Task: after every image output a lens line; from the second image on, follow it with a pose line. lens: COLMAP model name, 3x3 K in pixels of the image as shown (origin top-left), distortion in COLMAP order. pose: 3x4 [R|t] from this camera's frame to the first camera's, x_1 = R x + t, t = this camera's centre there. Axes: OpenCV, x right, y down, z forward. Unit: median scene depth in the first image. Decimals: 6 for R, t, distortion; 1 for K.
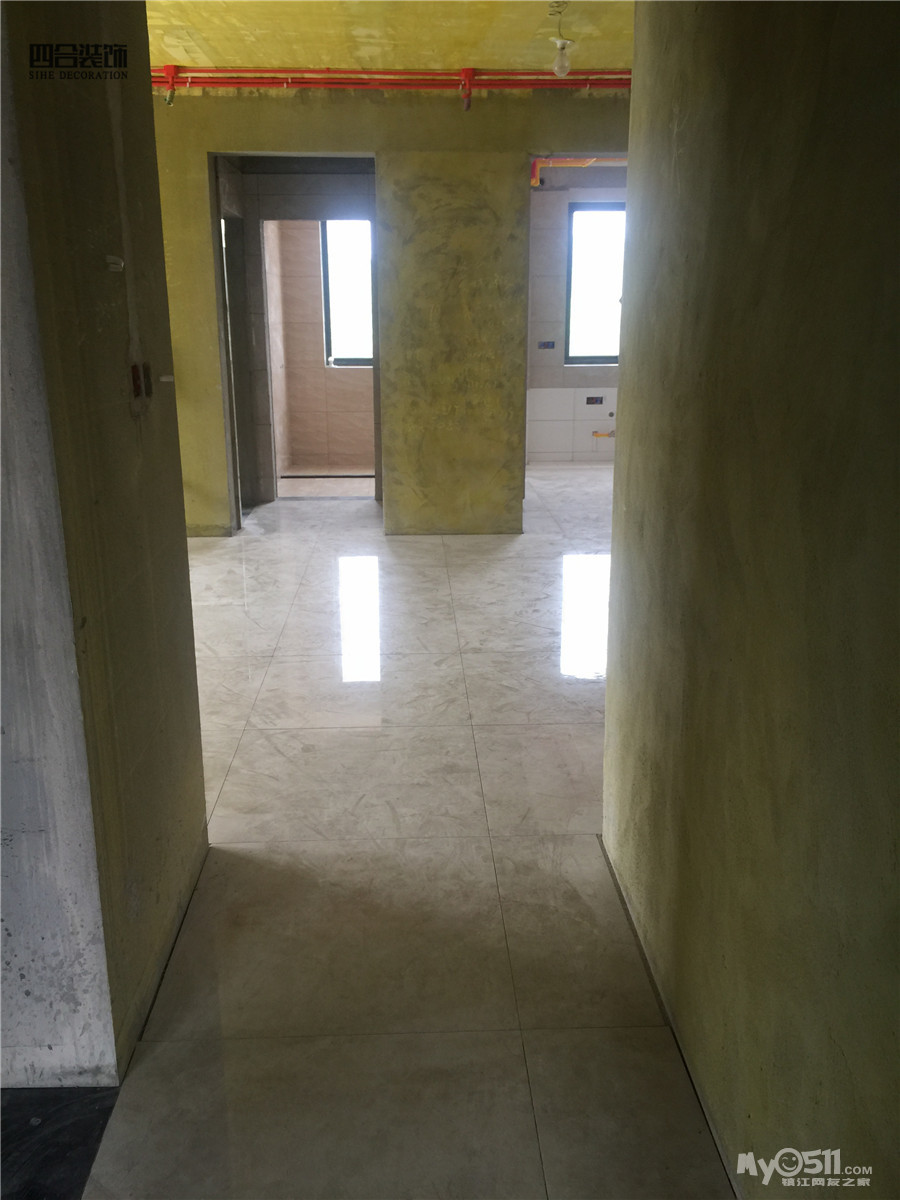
lens RADIAL K [[1035.8, 0, 451.8], [0, 1035.8, 601.3], [0, 0, 1]] dist [0.013403, -0.020628]
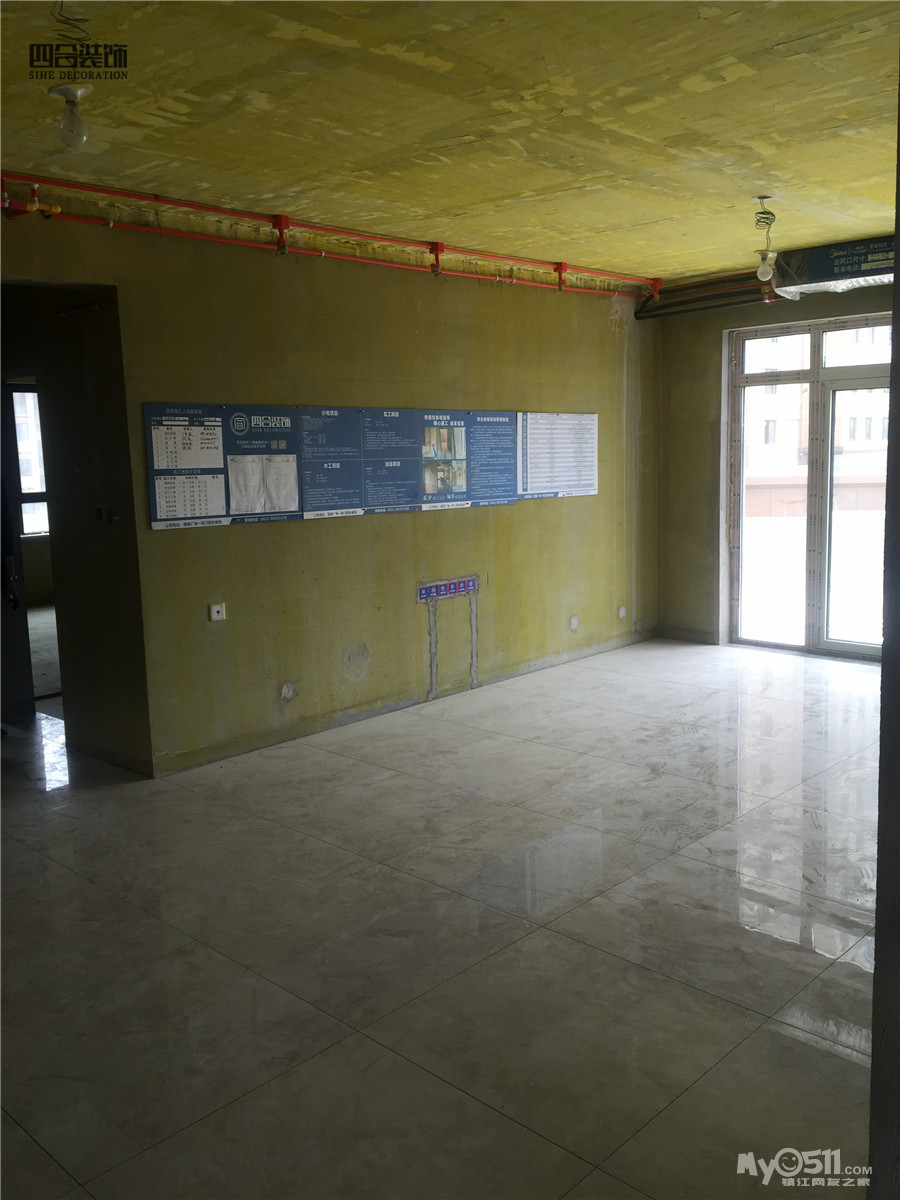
lens RADIAL K [[1035.8, 0, 450.1], [0, 1035.8, 599.8], [0, 0, 1]] dist [0.013403, -0.020628]
pose [[-0.724806, 0.119544, -0.678503, 0.224714], [-0.166157, 0.925430, 0.340545, -0.293255], [0.668617, 0.359567, -0.650894, 0.964643]]
